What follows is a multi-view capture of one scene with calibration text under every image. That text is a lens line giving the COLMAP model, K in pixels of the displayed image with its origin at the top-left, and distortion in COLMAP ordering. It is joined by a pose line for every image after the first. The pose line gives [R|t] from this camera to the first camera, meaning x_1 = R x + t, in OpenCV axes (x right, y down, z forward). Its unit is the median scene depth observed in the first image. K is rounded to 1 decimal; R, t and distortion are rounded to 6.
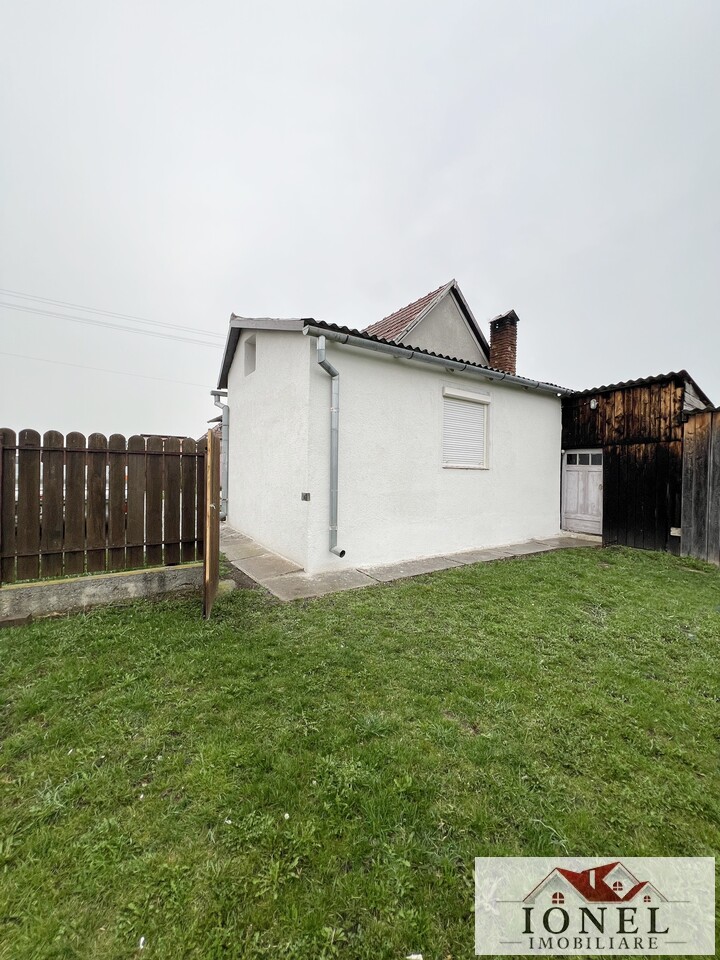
lens RADIAL K [[385.5, 0, 359.8], [0, 385.5, 479.8], [0, 0, 1]] dist [-0.000831, 0.000222]
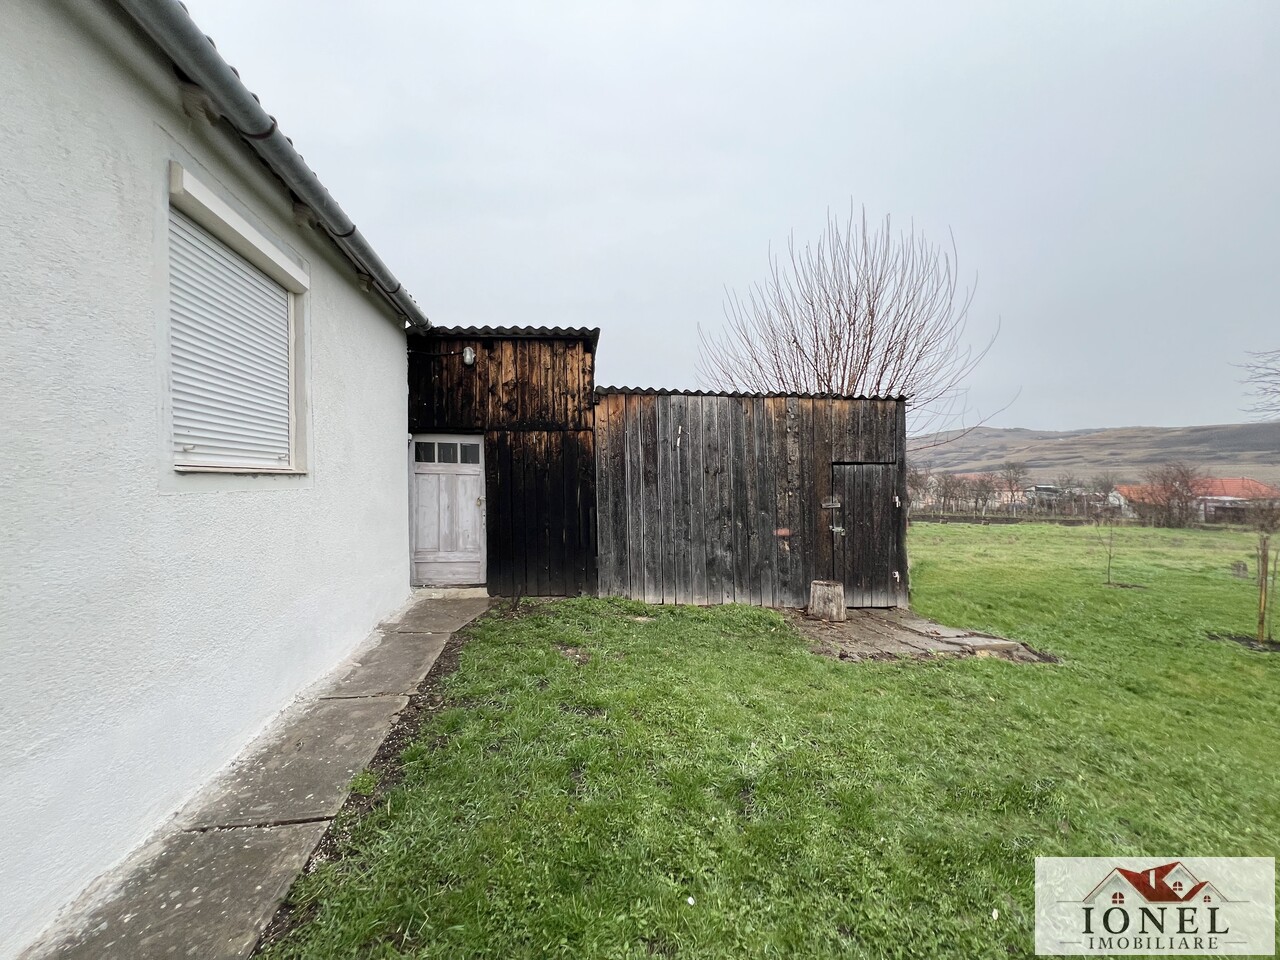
lens RADIAL K [[516.1, 0, 642.0], [0, 516.1, 480.5], [0, 0, 1]] dist [-0.002058, 0.000361]
pose [[0.414359, -0.021757, 0.909854, 0.023006], [0.019775, 0.999693, 0.014900, -0.022091], [-0.909899, 0.011818, 0.414662, 0.505385]]
